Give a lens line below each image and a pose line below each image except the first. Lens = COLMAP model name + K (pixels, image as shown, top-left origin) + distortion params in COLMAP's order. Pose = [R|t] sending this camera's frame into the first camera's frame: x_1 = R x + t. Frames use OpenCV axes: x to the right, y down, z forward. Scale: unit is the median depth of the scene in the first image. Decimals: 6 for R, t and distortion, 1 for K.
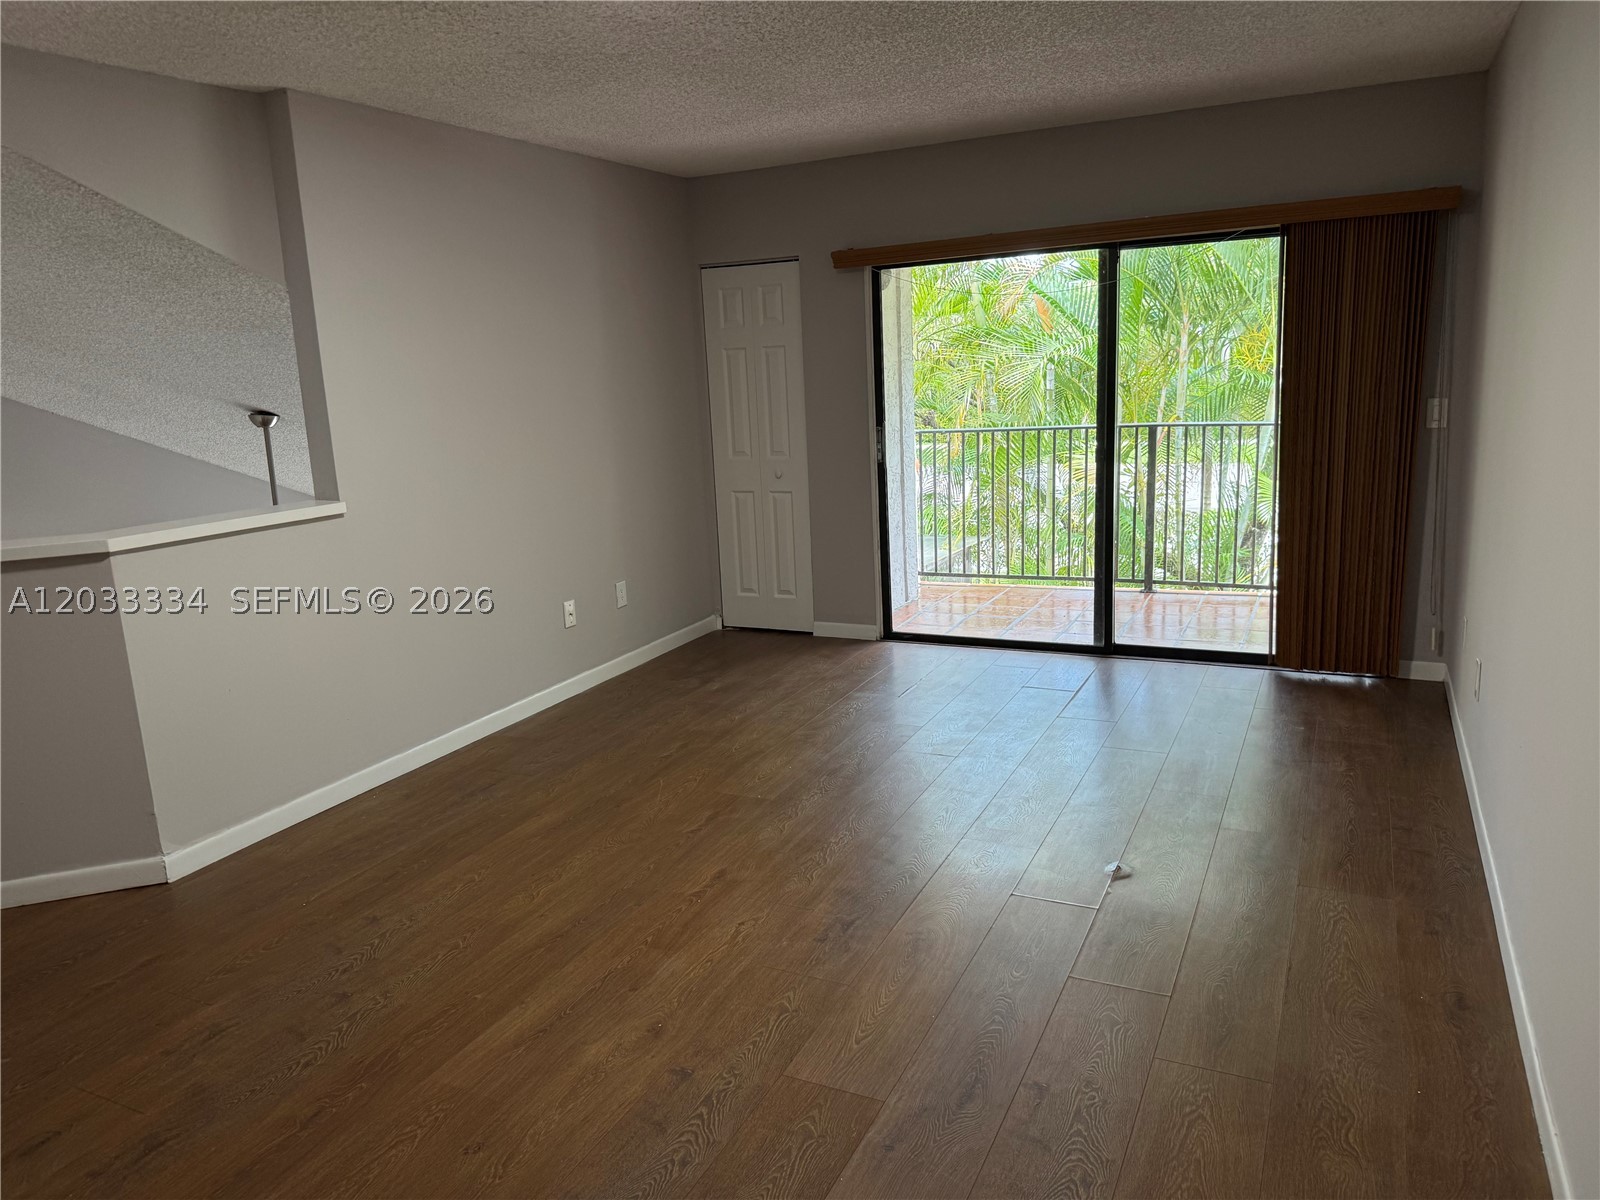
lens RADIAL K [[1130.7, 0, 794.9], [0, 1130.7, 599.5], [0, 0, 1]] dist [0.053254, -0.079070]
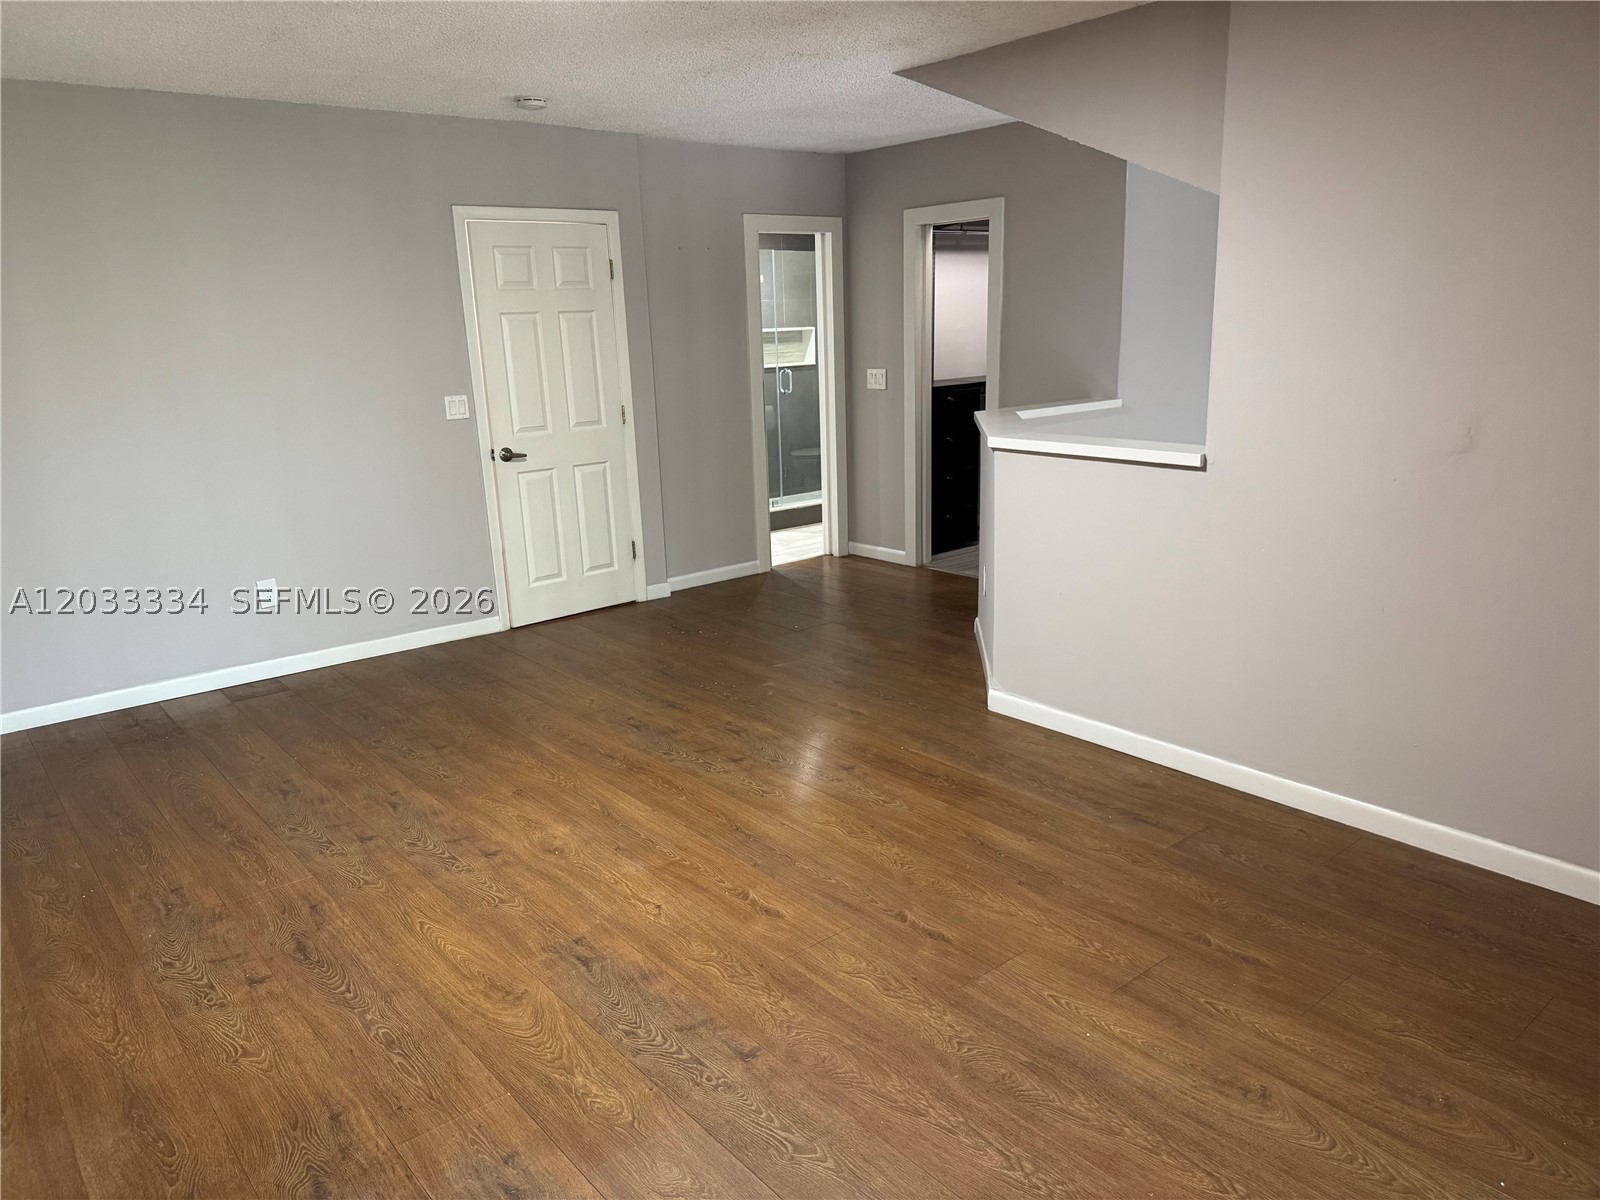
lens RADIAL K [[1106.2, 0, 805.2], [0, 1106.2, 596.8], [0, 0, 1]] dist [0.121778, -0.195768]
pose [[-0.403131, 0.286123, -0.869263, 0.596464], [-0.143348, 0.918398, 0.368776, -0.304603], [0.903845, 0.273273, -0.329220, 1.203756]]
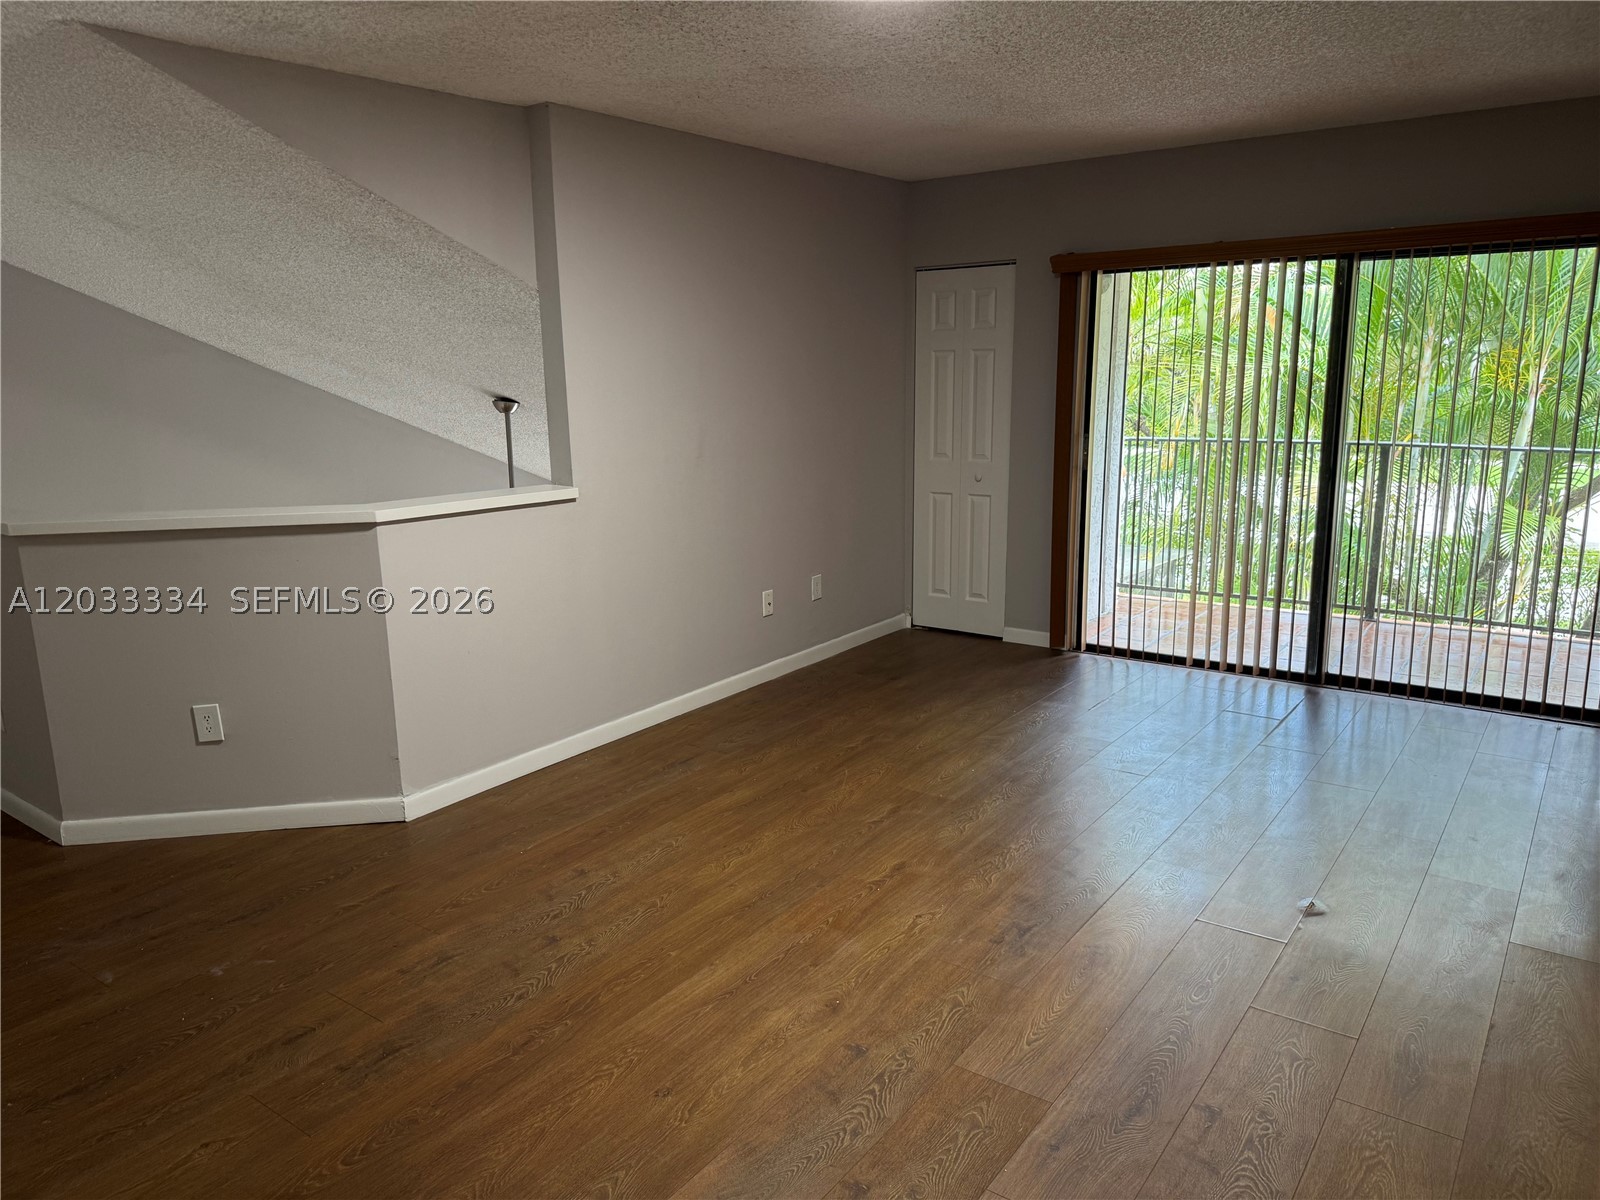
lens RADIAL K [[1130.7, 0, 794.9], [0, 1130.7, 599.5], [0, 0, 1]] dist [0.053254, -0.079070]
pose [[0.984092, 0.067358, -0.164394, -0.007408], [-0.066648, 0.997728, 0.009840, -0.003811], [0.164684, 0.001273, 0.986346, -0.032789]]
